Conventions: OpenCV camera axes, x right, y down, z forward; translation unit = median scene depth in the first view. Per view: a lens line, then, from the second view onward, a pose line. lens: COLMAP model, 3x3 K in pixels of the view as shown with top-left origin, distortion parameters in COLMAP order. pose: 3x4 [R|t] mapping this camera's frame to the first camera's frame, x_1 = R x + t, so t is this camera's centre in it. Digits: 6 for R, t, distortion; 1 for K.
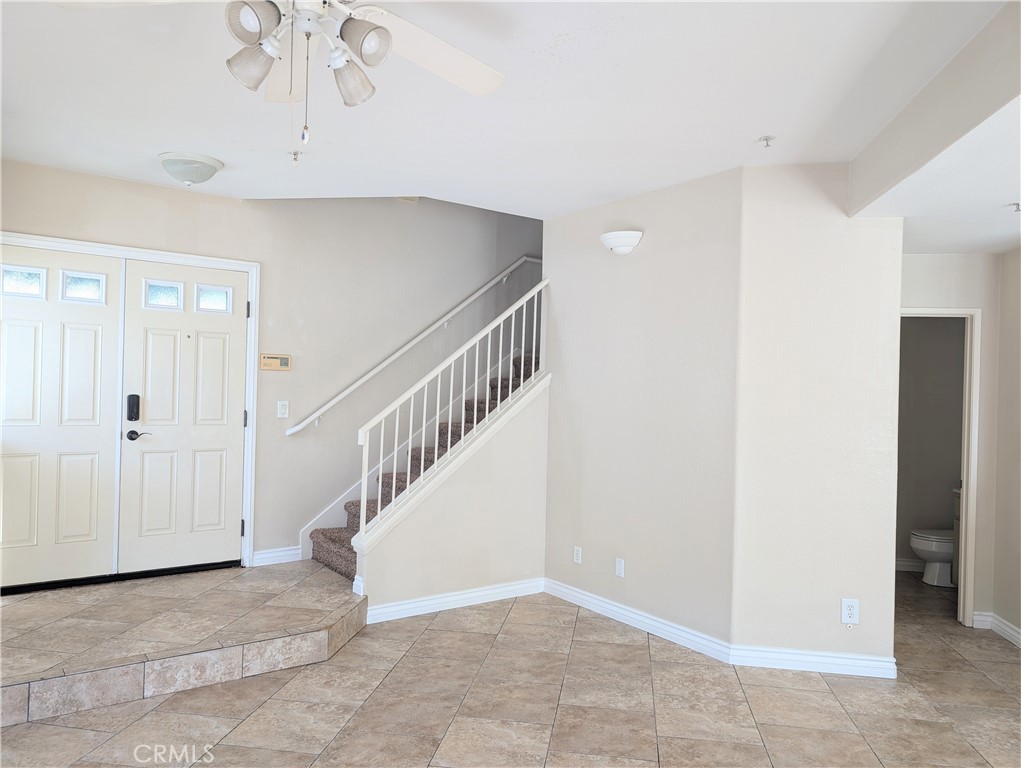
lens RADIAL K [[733.0, 0, 507.6], [0, 733.0, 383.0], [0, 0, 1]] dist [0.002138, -0.000472]
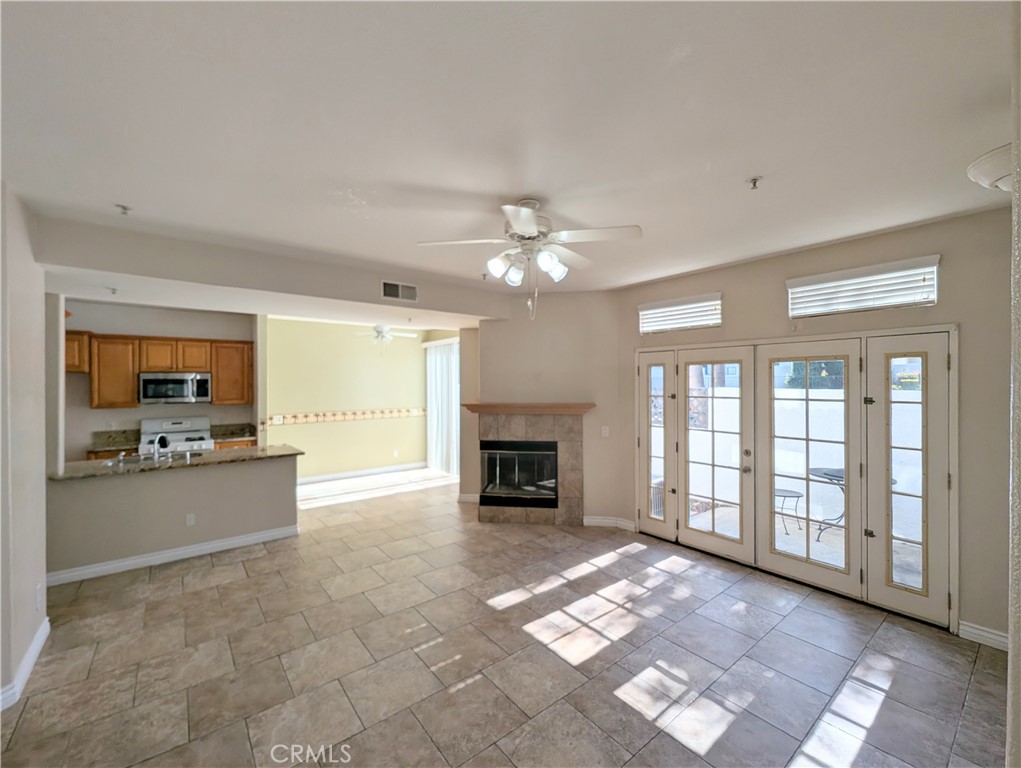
lens RADIAL K [[423.7, 0, 510.9], [0, 423.7, 382.2], [0, 0, 1]] dist [0.008588, -0.003234]
pose [[-0.738380, -0.022501, 0.674010, -0.526053], [-0.018702, 0.999742, 0.012886, -0.054360], [-0.674126, -0.003090, -0.738610, 0.940548]]
